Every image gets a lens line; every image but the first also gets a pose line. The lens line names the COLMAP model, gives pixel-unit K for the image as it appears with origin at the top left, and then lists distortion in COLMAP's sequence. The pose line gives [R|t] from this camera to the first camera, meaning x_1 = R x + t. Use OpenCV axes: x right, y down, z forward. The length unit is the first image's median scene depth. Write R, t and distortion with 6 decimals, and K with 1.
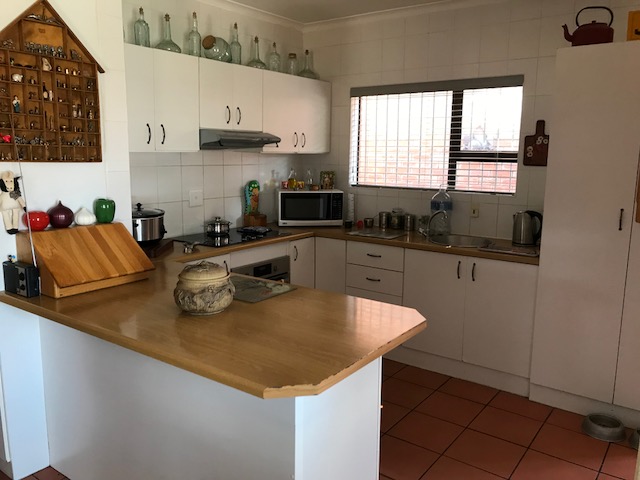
lens RADIAL K [[522.8, 0, 320.6], [0, 522.8, 237.0], [0, 0, 1]] dist [0.031352, -0.041075]
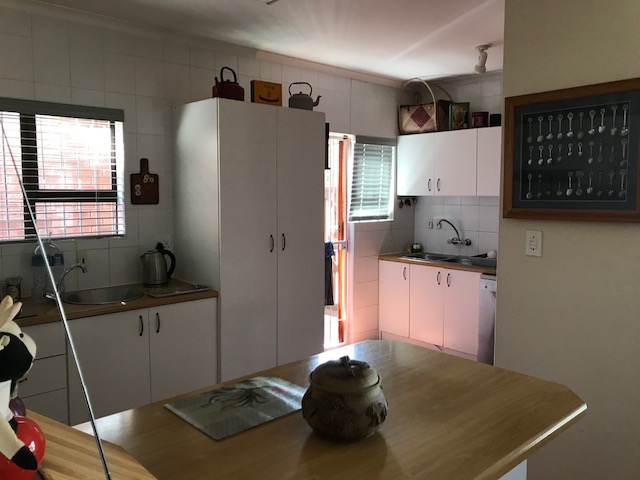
lens RADIAL K [[522.8, 0, 321.1], [0, 522.8, 235.3], [0, 0, 1]] dist [0.031352, -0.041075]
pose [[0.181861, -0.093837, 0.978837, -0.477352], [0.159888, 0.985011, 0.064723, -0.086314], [-0.970238, 0.144734, 0.194139, 0.480447]]
